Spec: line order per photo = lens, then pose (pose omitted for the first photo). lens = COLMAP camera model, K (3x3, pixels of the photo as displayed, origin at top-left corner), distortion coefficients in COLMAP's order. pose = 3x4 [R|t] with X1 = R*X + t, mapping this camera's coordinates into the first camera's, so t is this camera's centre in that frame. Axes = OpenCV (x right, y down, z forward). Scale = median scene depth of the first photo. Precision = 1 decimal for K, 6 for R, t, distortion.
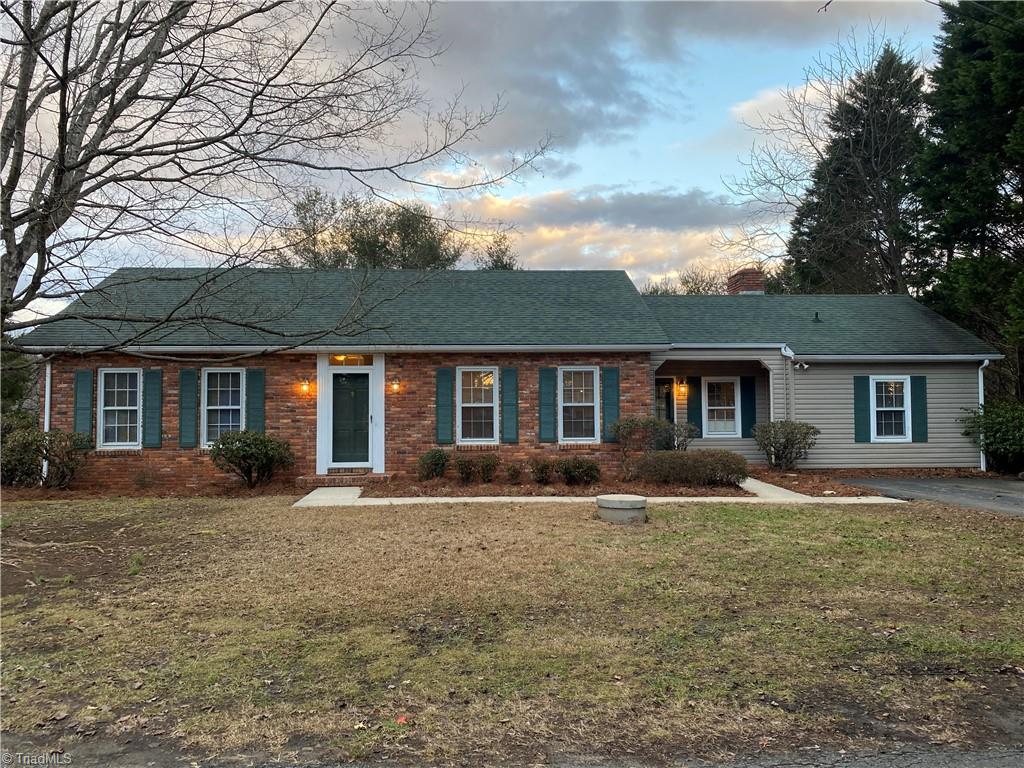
lens RADIAL K [[785.6, 0, 511.2], [0, 785.6, 384.1], [0, 0, 1]] dist [0.054967, -0.053606]
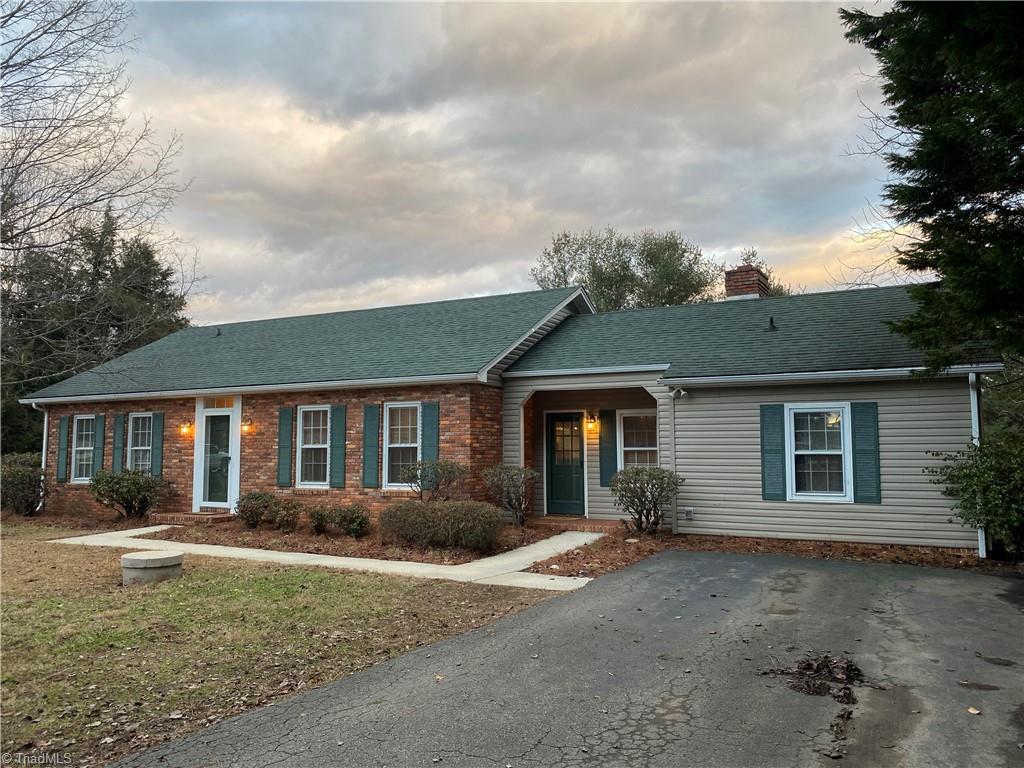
lens RADIAL K [[785.6, 0, 517.0], [0, 785.6, 389.6], [0, 0, 1]] dist [0.054967, -0.053606]
pose [[0.853827, -0.035625, -0.519336, 0.659226], [0.015879, 0.998974, -0.042420, 0.002748], [0.520314, 0.027973, 0.853516, 0.315337]]
